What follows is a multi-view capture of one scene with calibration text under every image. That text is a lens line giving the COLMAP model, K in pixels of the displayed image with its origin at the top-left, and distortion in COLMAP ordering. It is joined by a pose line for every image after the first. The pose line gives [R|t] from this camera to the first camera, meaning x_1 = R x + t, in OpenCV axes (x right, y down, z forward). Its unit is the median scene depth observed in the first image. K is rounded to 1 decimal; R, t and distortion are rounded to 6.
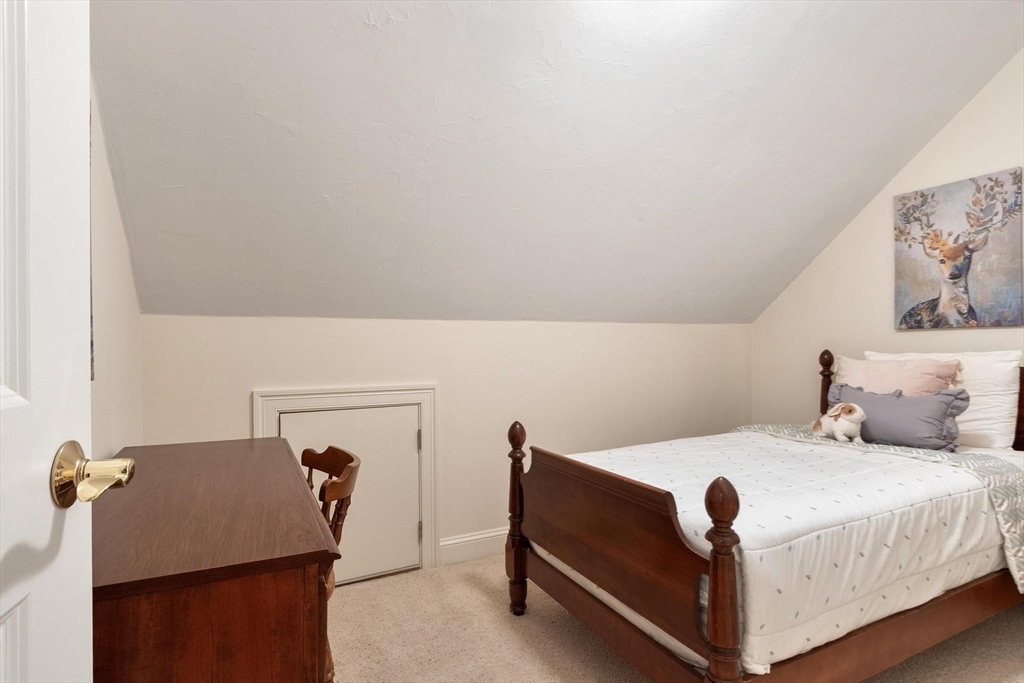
lens RADIAL K [[527.7, 0, 506.8], [0, 527.7, 340.5], [0, 0, 1]] dist [0.000599, 0.000079]
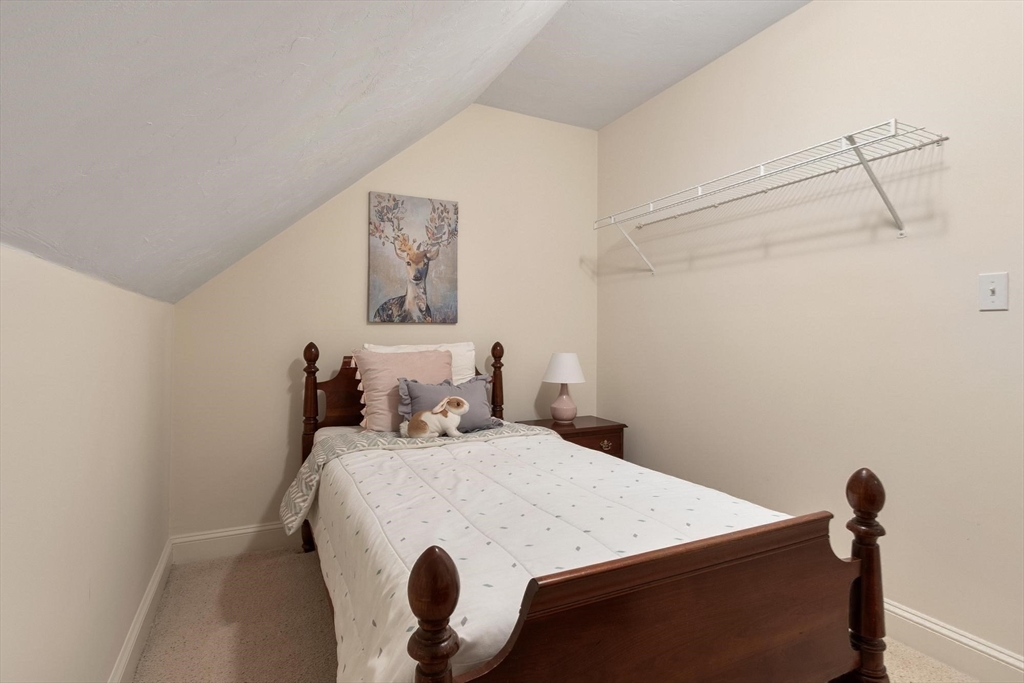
lens RADIAL K [[508.5, 0, 508.3], [0, 508.5, 335.6], [0, 0, 1]] dist [-0.001936, 0.000060]
pose [[0.005276, 0.009588, 0.999940, -0.262247], [-0.011562, 0.999888, -0.009526, 0.012352], [-0.999919, -0.011511, 0.005386, 0.787705]]
